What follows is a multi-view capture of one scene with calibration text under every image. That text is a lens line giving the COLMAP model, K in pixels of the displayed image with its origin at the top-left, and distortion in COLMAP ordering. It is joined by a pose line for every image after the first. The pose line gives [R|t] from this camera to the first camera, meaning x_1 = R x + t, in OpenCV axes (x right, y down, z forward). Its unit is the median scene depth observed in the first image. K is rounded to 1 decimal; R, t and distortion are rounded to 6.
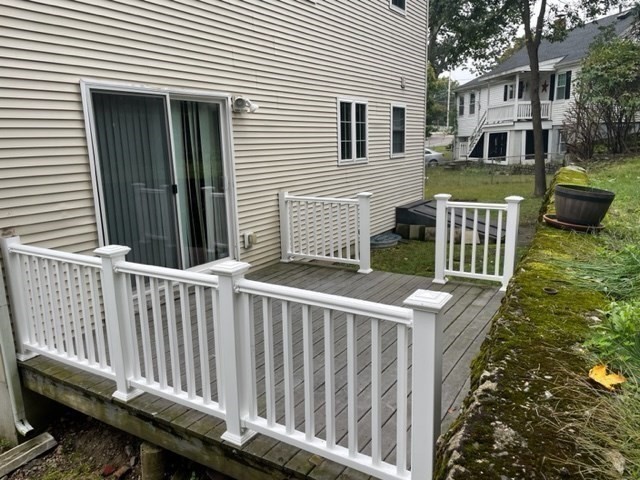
lens RADIAL K [[481.2, 0, 320.0], [0, 481.2, 240.0], [0, 0, 1]] dist [0.100014, -0.128841]
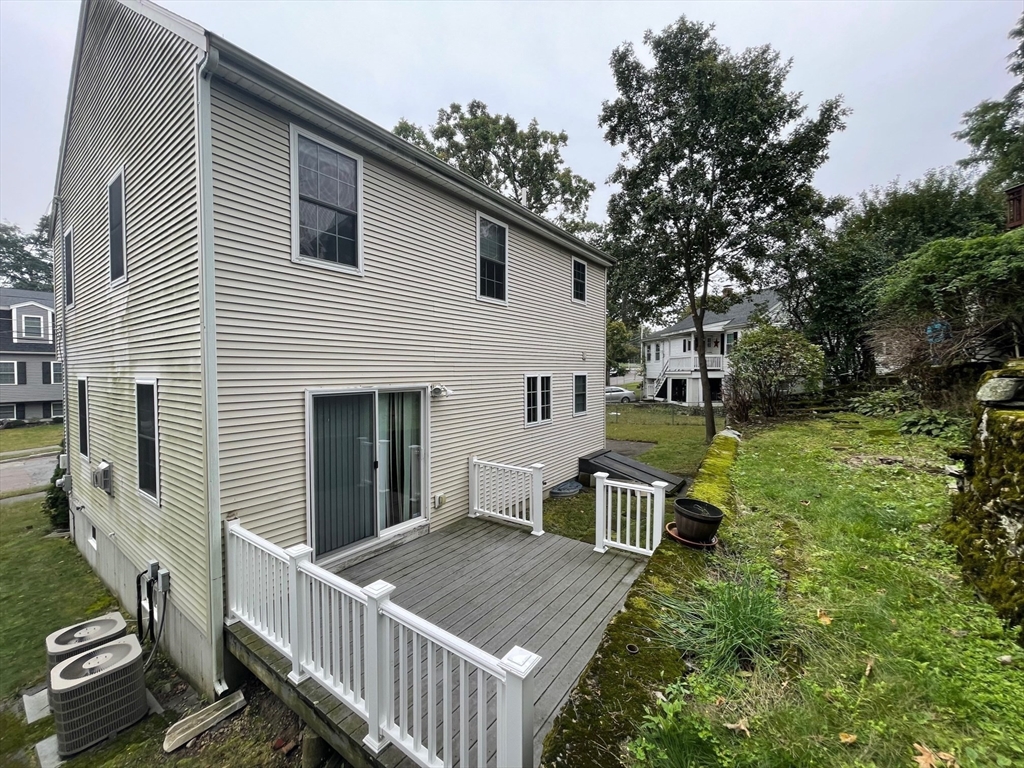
lens RADIAL K [[412.6, 0, 511.0], [0, 412.6, 378.1], [0, 0, 1]] dist [-0.001913, 0.000007]
pose [[0.997450, 0.024480, -0.067038, 0.089539], [-0.035439, 0.985233, -0.167511, -0.135185], [0.061947, 0.169459, 0.983588, -0.032390]]
